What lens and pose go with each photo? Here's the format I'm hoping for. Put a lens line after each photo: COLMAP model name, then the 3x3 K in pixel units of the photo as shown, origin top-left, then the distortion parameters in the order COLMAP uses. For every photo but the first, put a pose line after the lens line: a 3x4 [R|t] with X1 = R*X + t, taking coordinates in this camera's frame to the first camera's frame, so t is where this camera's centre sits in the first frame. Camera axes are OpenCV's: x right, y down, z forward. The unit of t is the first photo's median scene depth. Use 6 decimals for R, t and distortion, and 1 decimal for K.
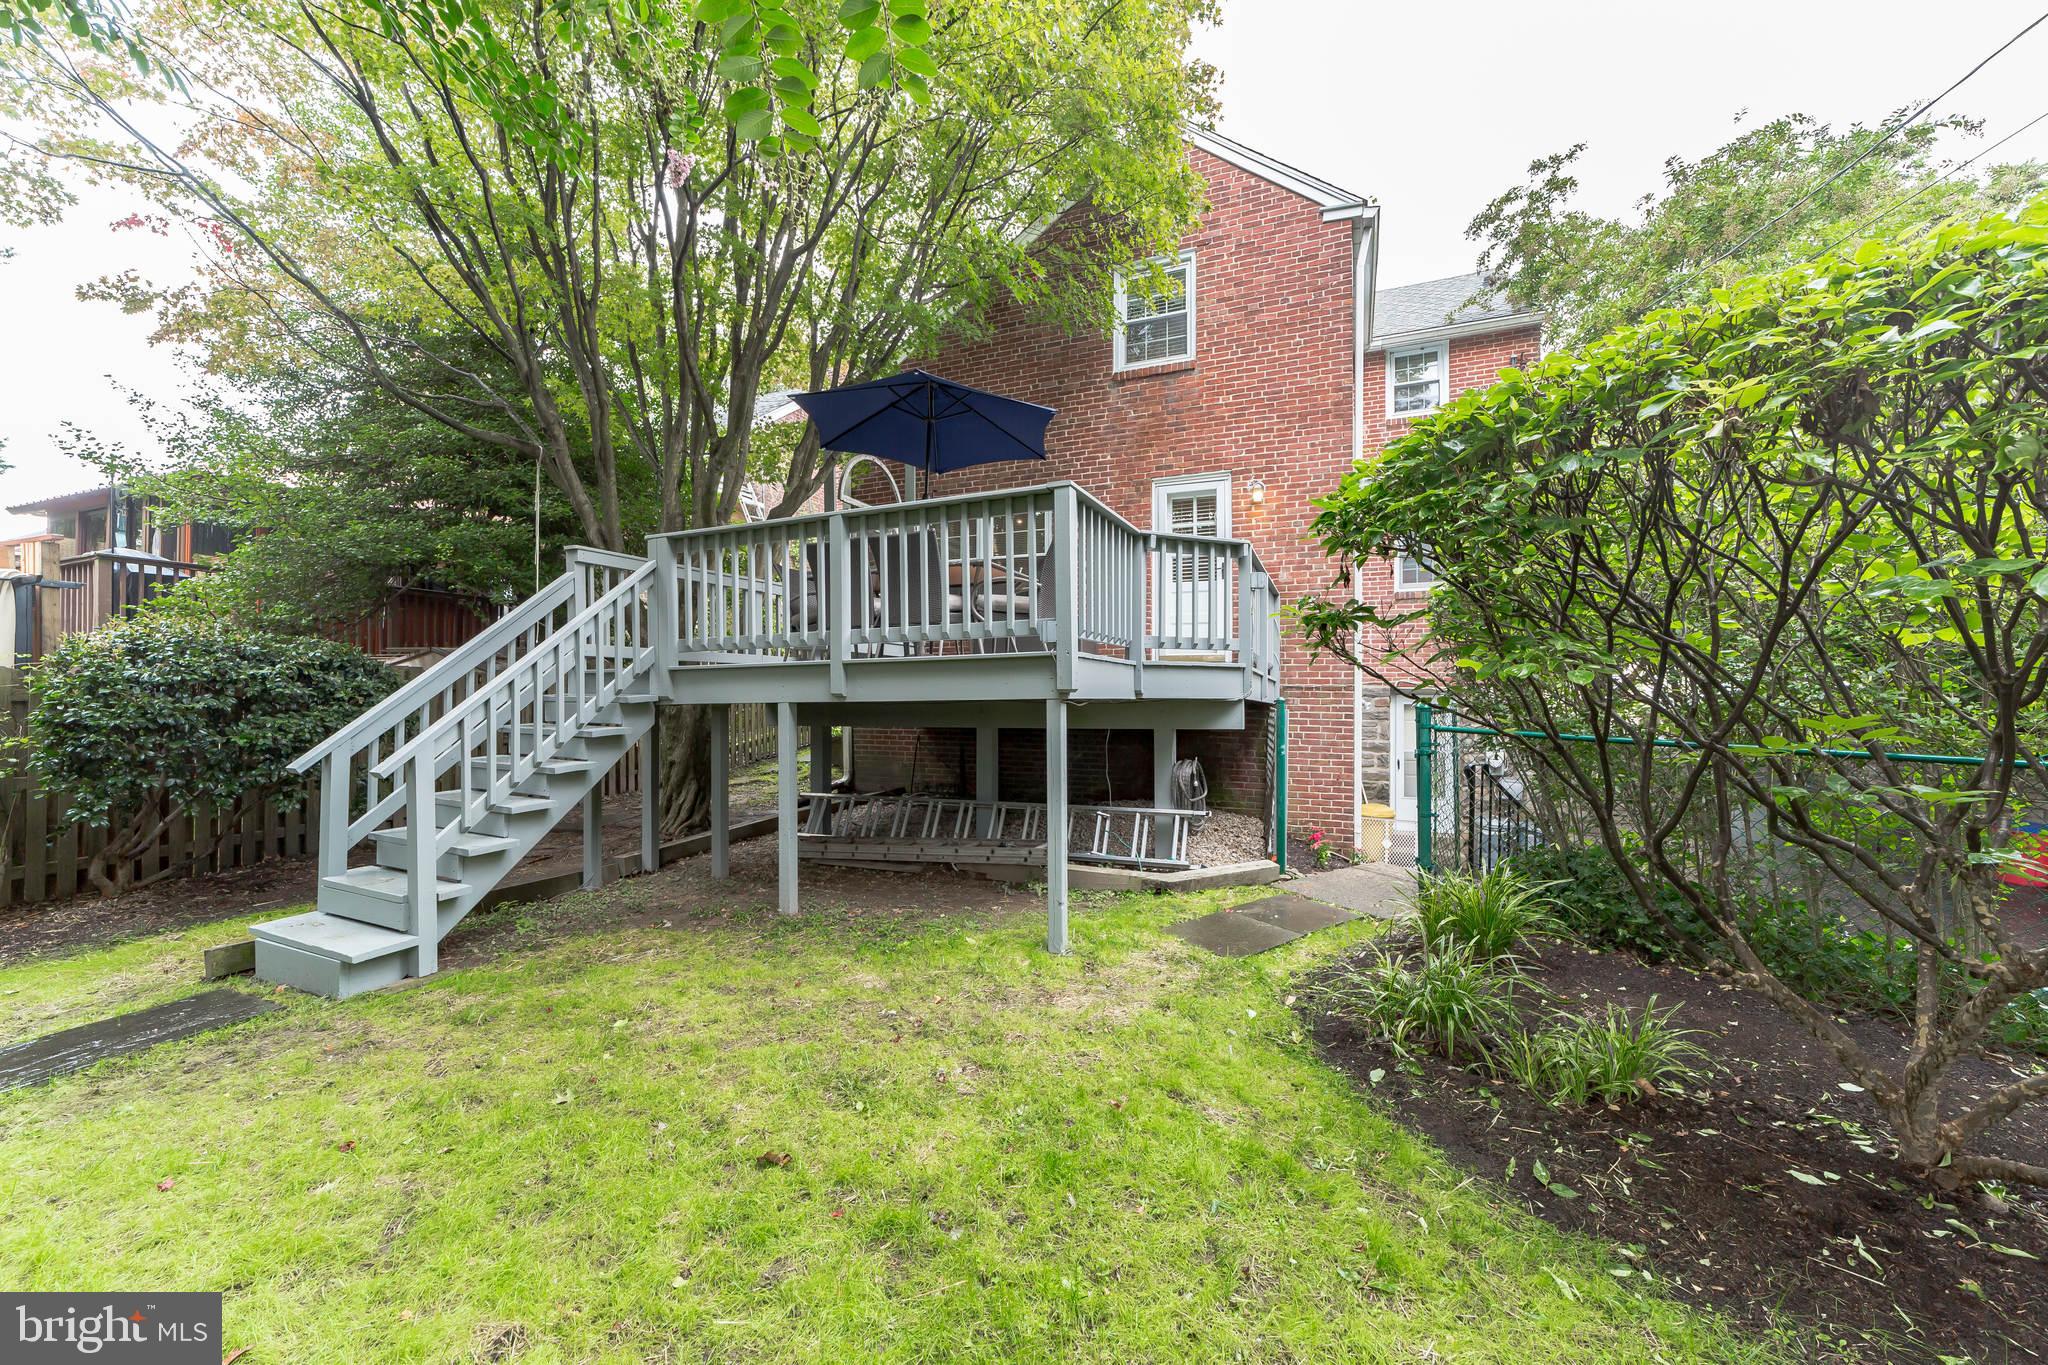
lens RADIAL K [[791.6, 0, 1034.8], [0, 791.6, 681.4], [0, 0, 1]] dist [-0.007964, 0.003279]
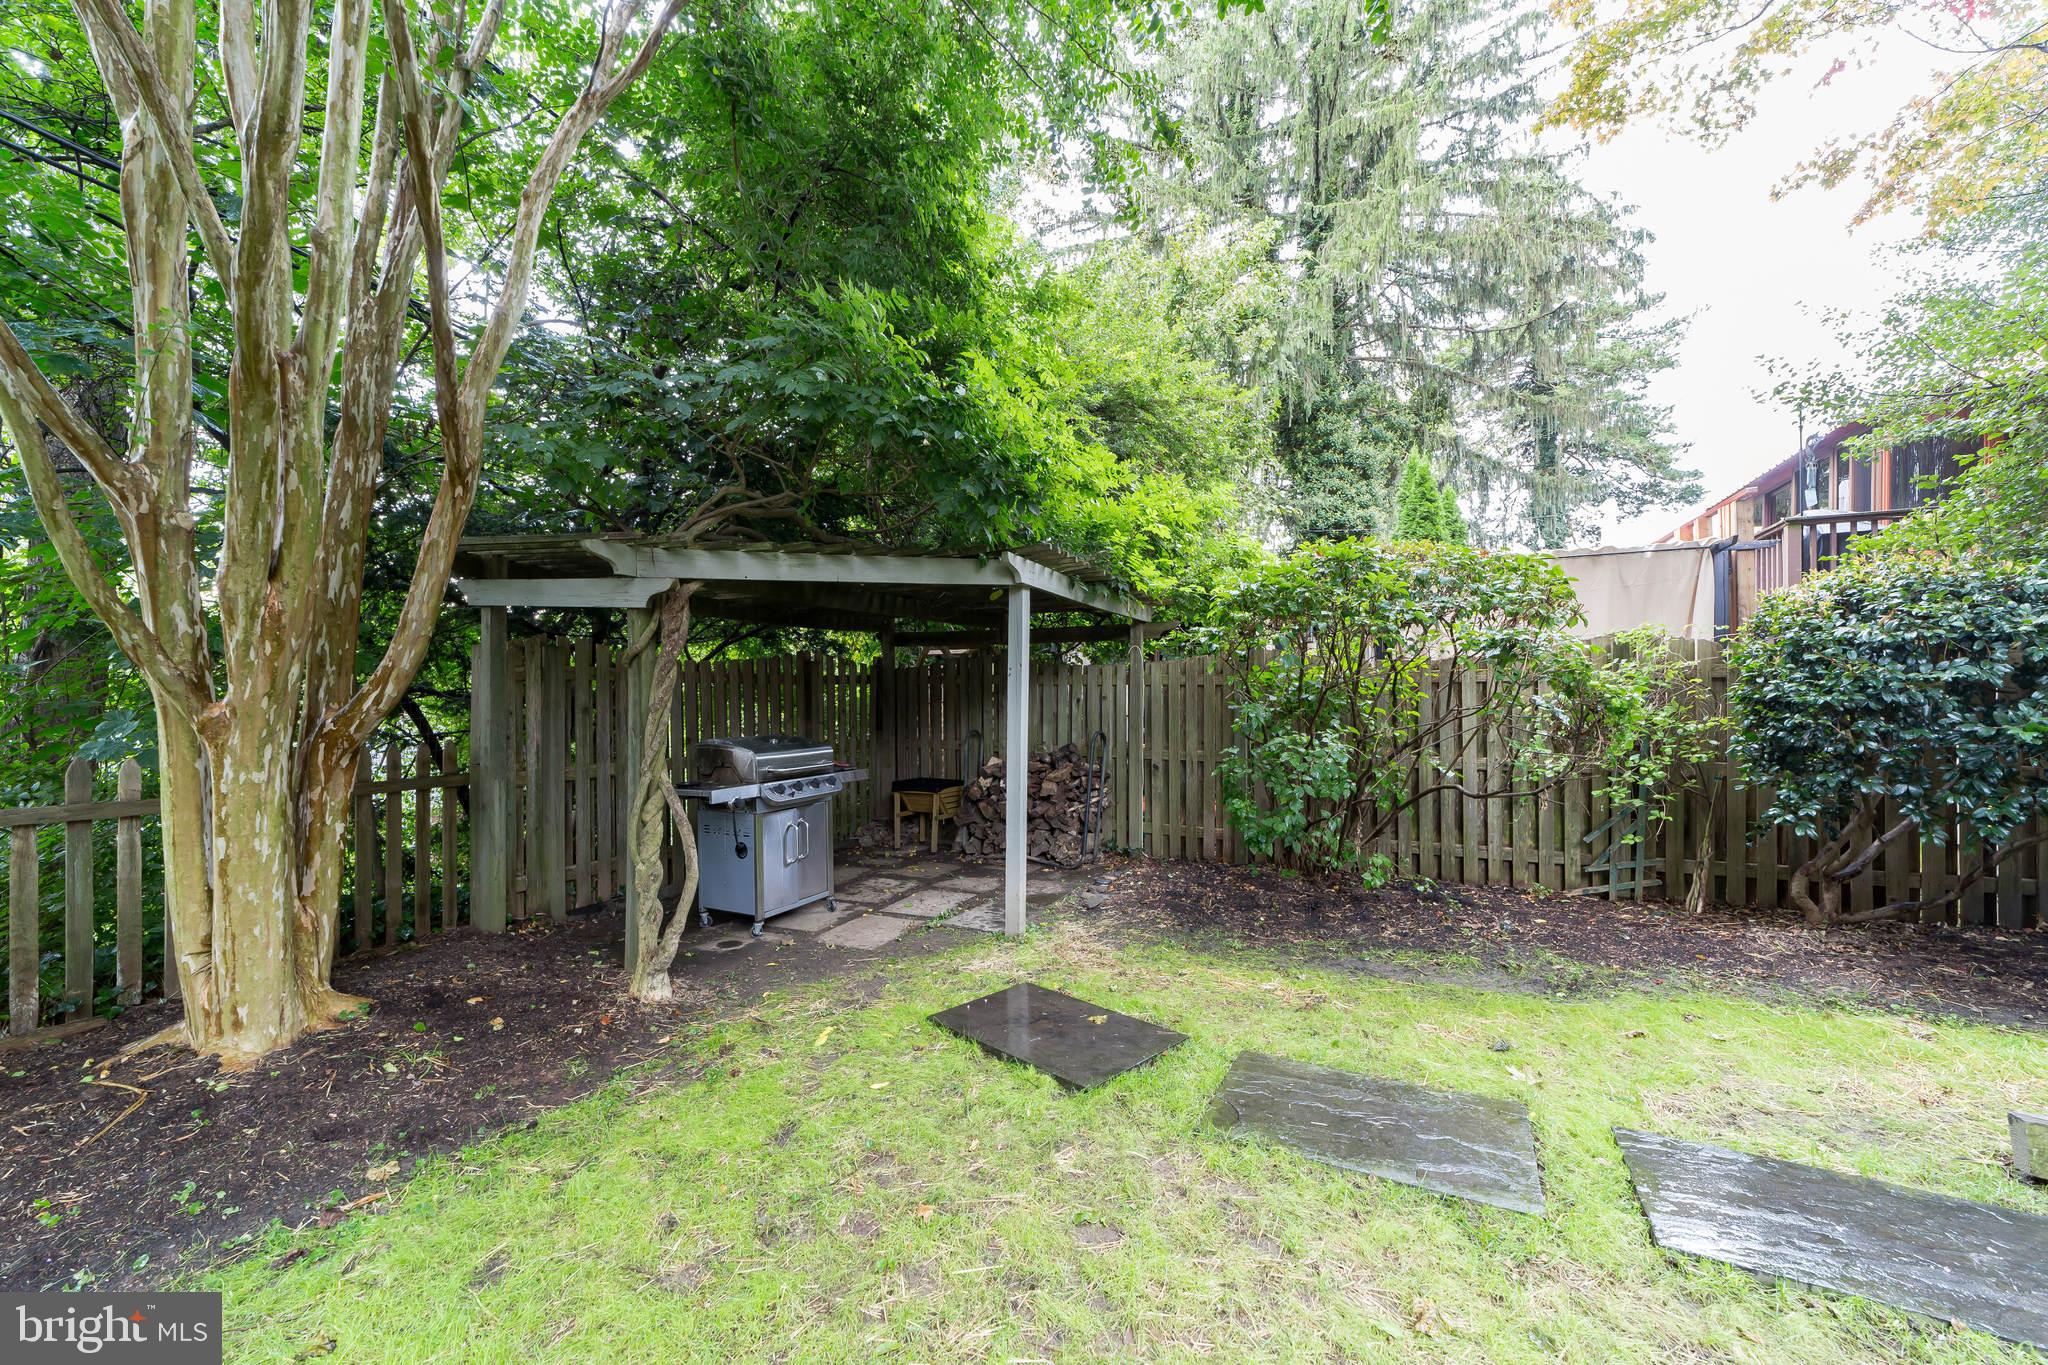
lens RADIAL K [[791.6, 0, 1024.9], [0, 791.6, 684.8], [0, 0, 1]] dist [-0.007964, 0.003279]
pose [[-0.059570, -0.005547, -0.998209, -0.368793], [0.007279, 0.999956, -0.005991, 0.035807], [0.998198, -0.007623, -0.059527, 0.282691]]
